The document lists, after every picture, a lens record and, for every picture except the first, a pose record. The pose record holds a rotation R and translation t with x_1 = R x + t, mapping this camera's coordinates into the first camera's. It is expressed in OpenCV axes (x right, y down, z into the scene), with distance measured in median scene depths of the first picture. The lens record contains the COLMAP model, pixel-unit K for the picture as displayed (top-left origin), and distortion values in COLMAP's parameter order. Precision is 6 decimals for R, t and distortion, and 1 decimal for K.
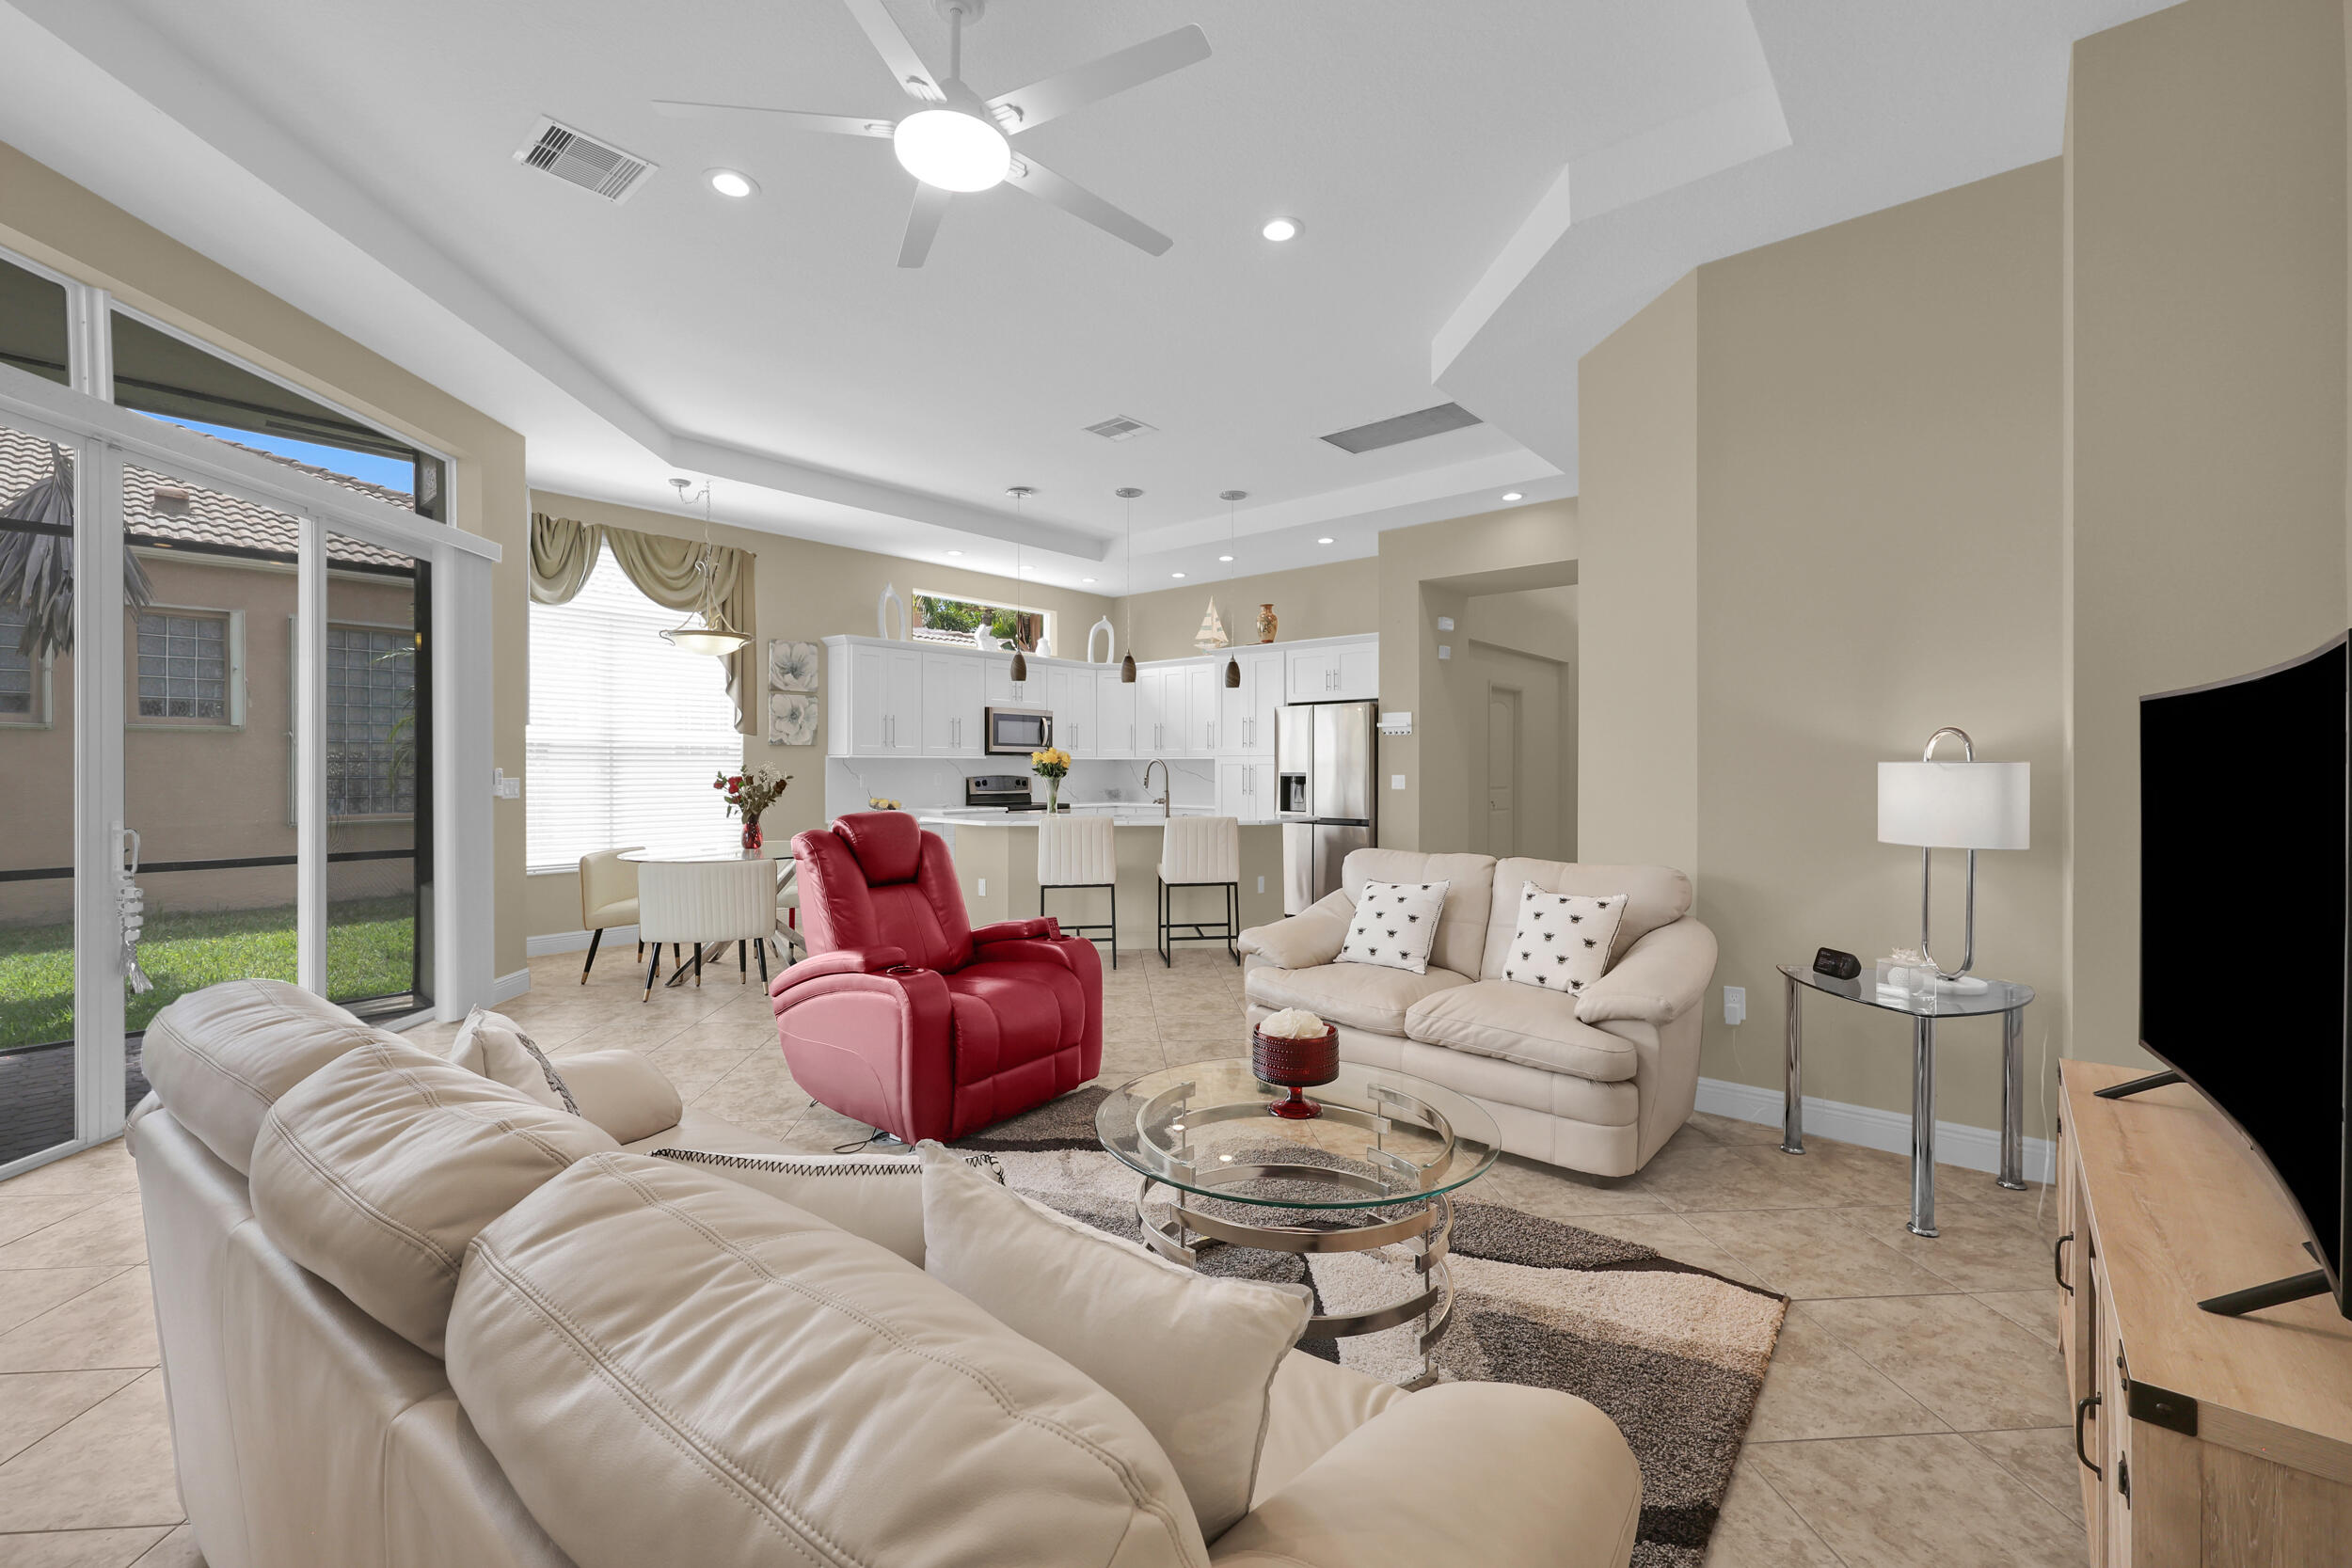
lens RADIAL K [[960.9, 0, 1168.7], [0, 960.9, 773.7], [0, 0, 1]] dist [0.001683, 0.000135]
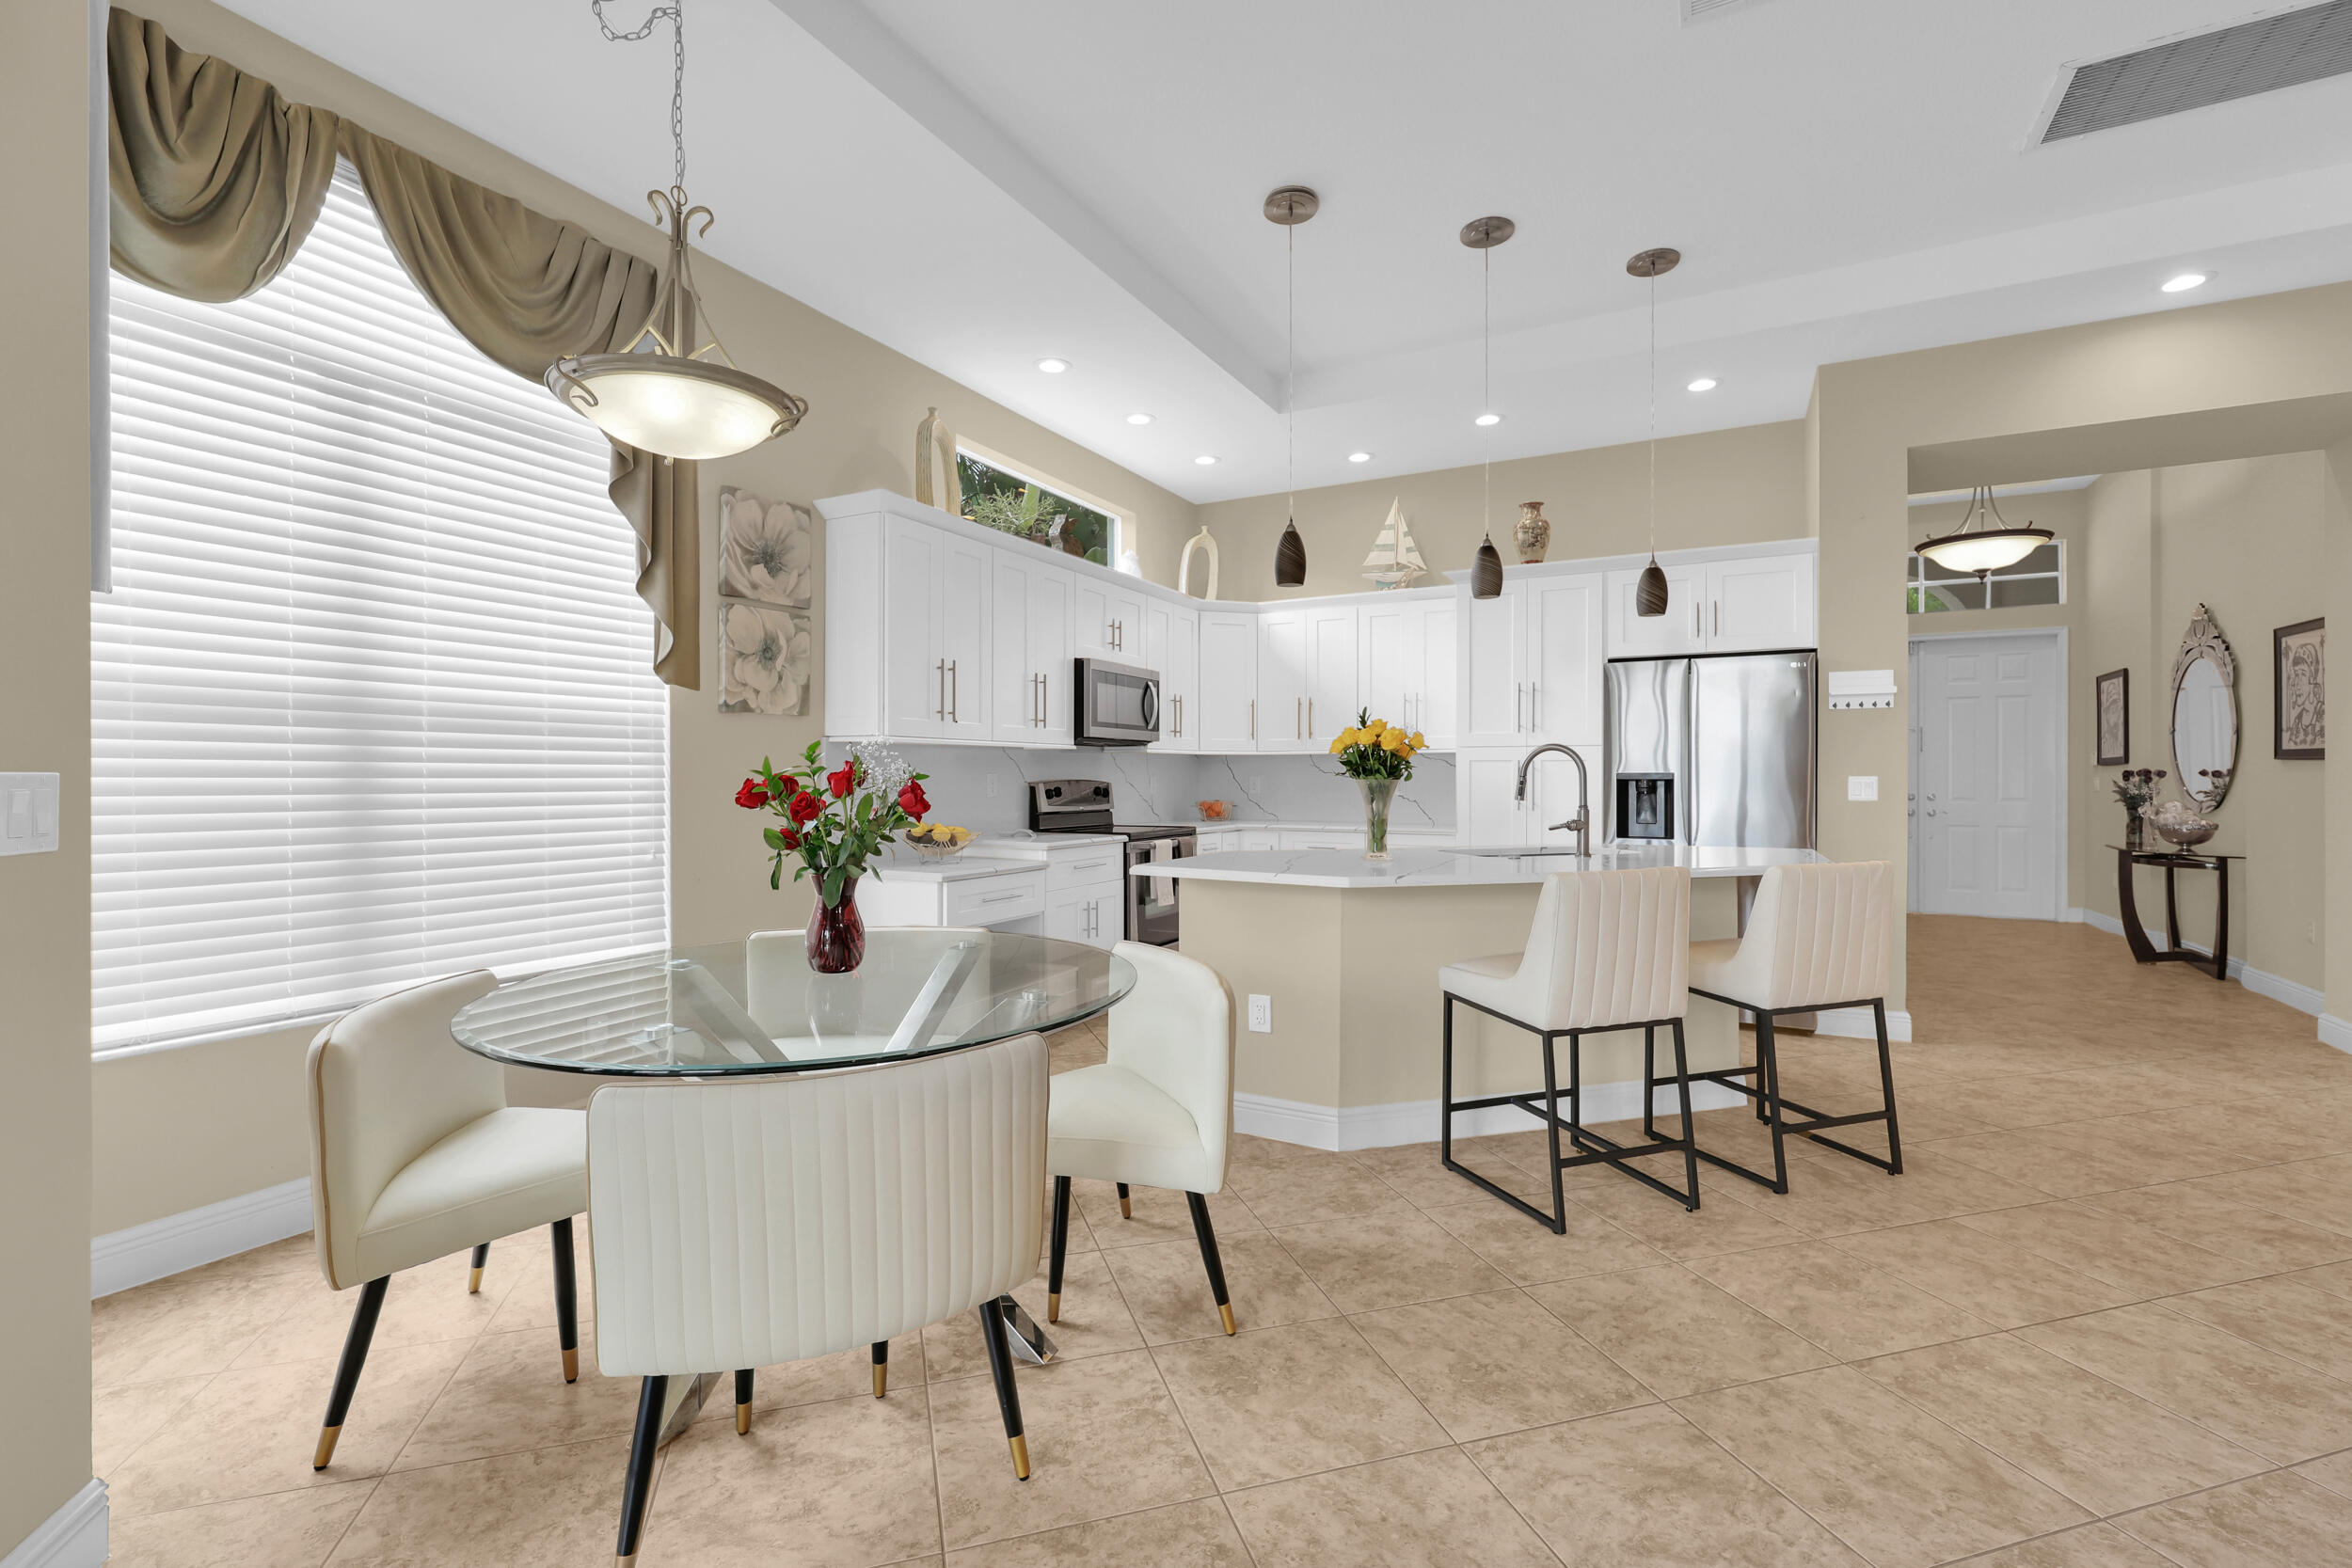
lens RADIAL K [[1018.9, 0, 1164.7], [0, 1018.9, 779.5], [0, 0, 1]] dist [-0.000886, 0.000065]
pose [[0.977468, -0.000477, 0.211081, -0.303683], [0.001219, 0.999994, -0.003385, 0.004935], [-0.211078, 0.003566, 0.977463, 0.461005]]
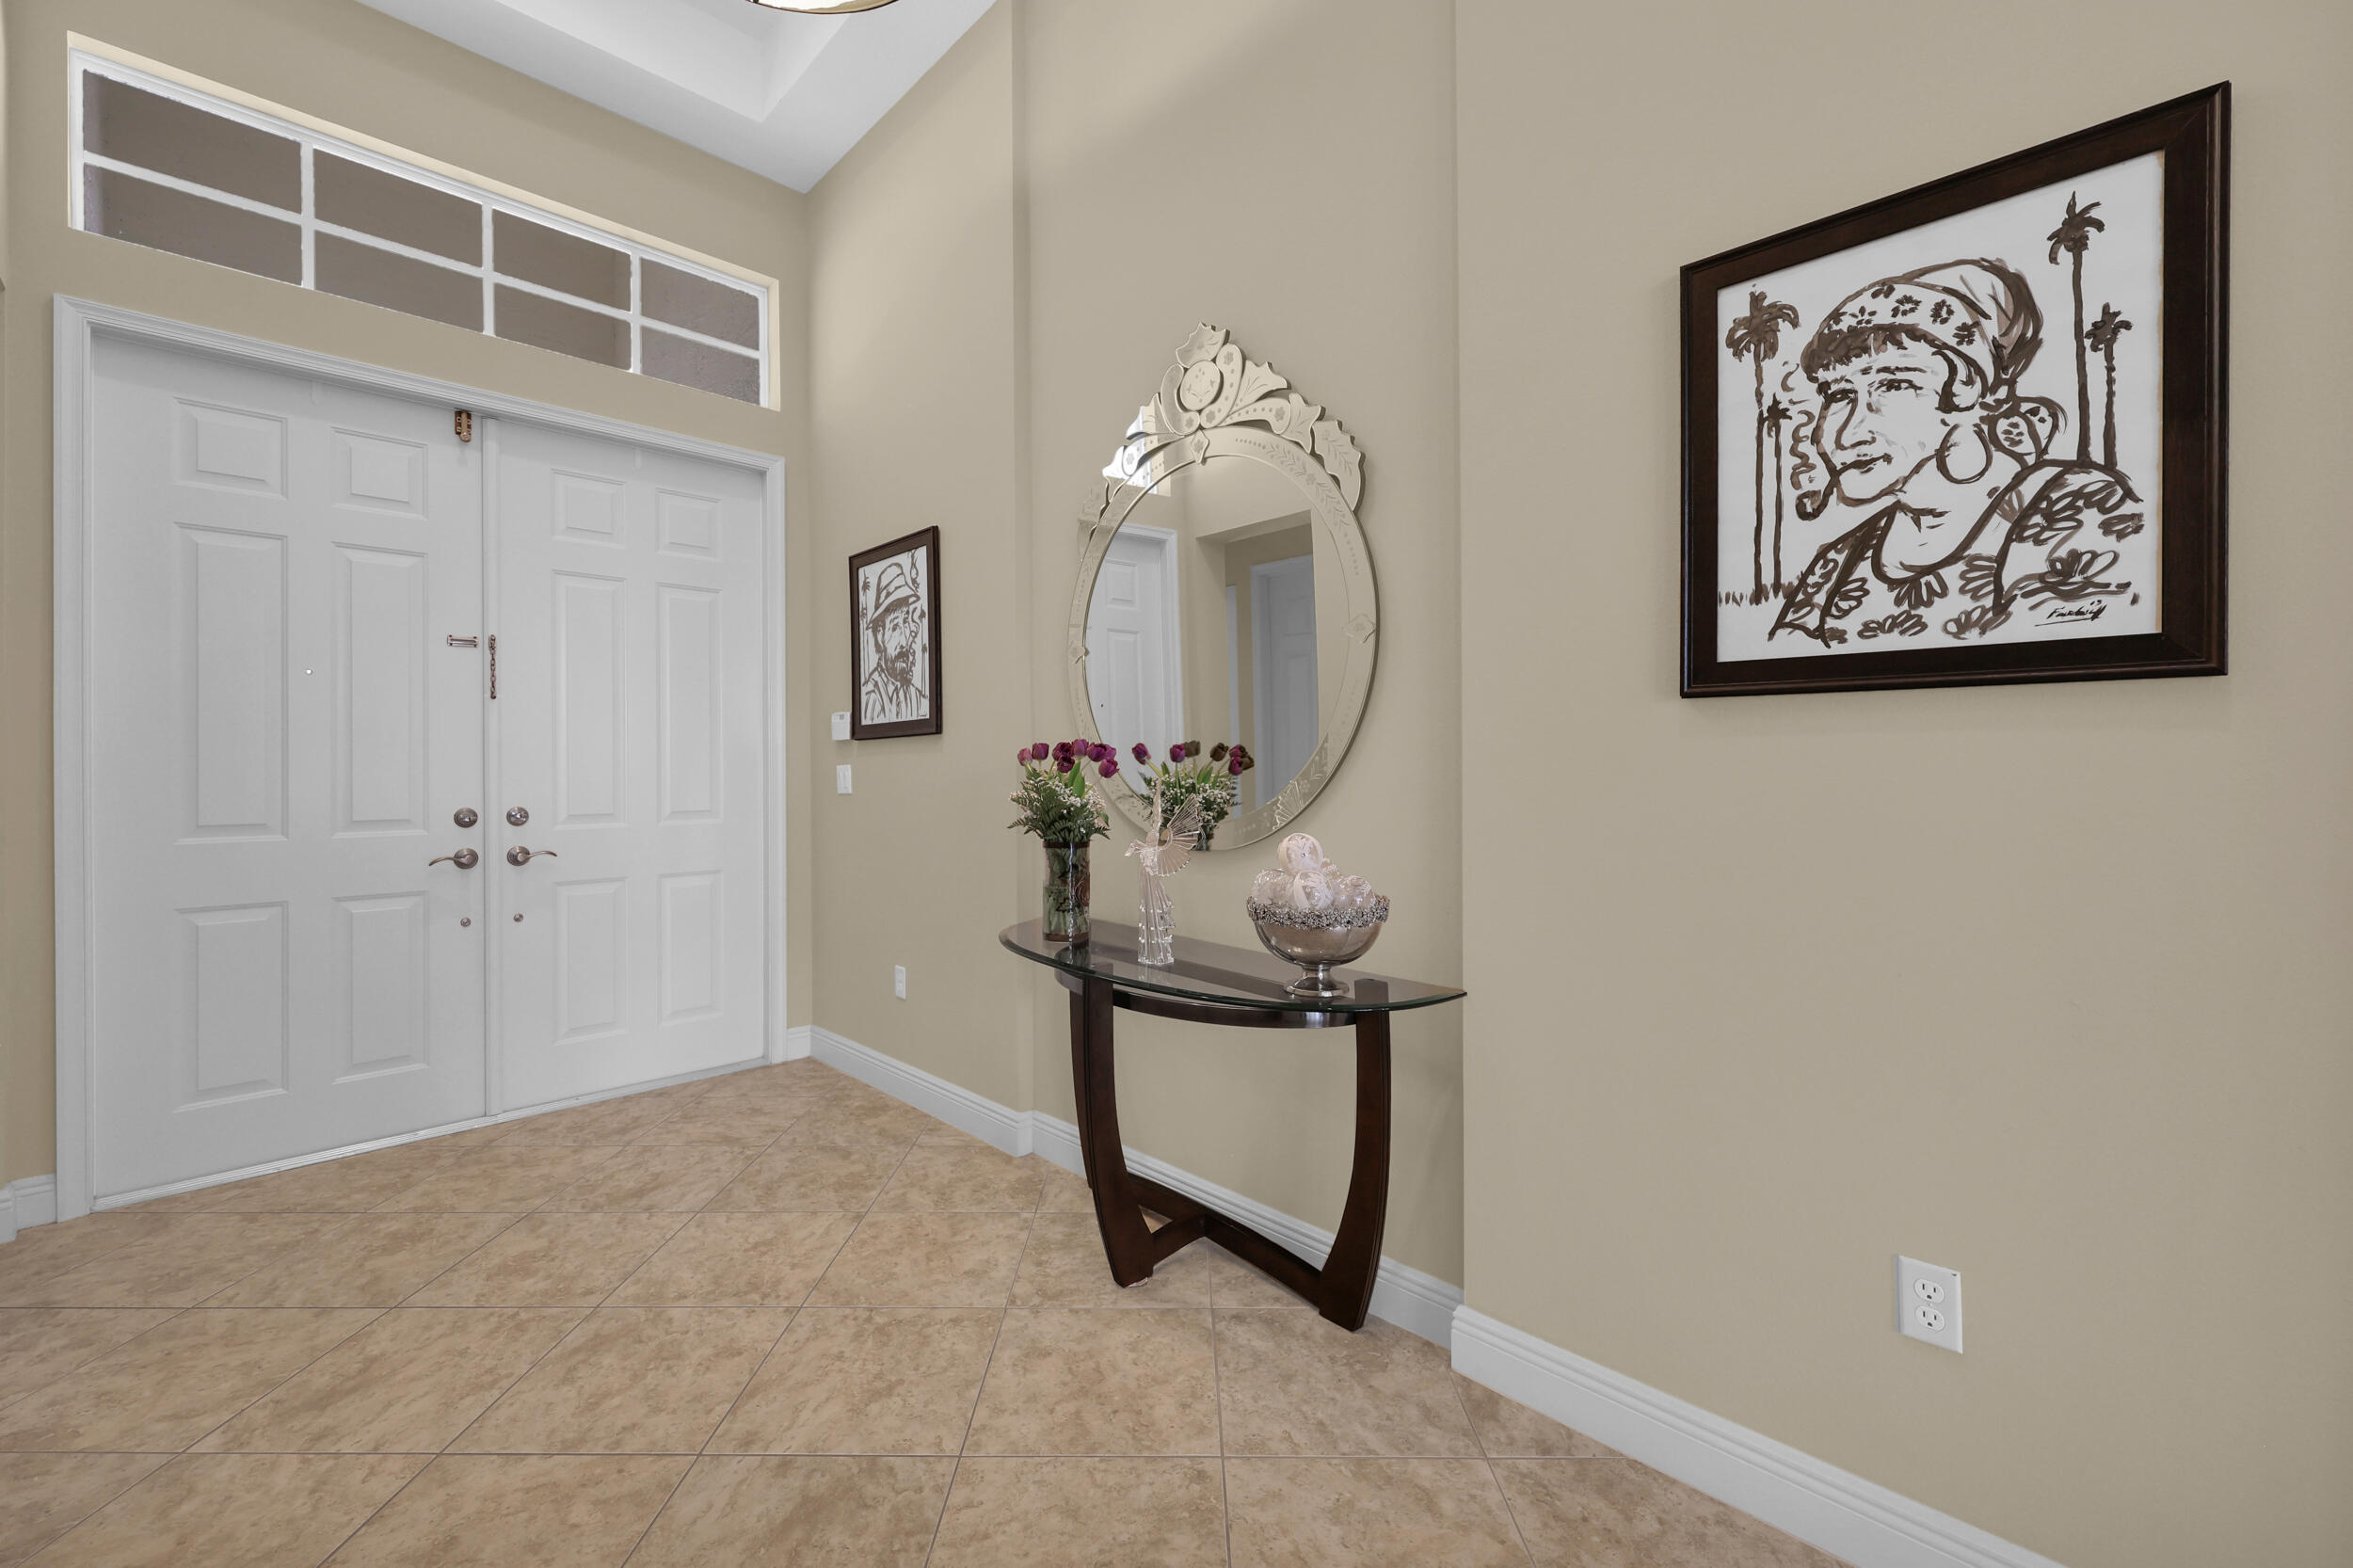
lens RADIAL K [[961.4, 0, 1169.2], [0, 961.4, 773.7], [0, 0, 1]] dist [0.001683, 0.000135]
pose [[0.088281, -0.013806, 0.996000, 0.384333], [0.011932, 0.999847, 0.012802, 0.000977], [-0.996024, 0.010754, 0.088432, 1.076786]]
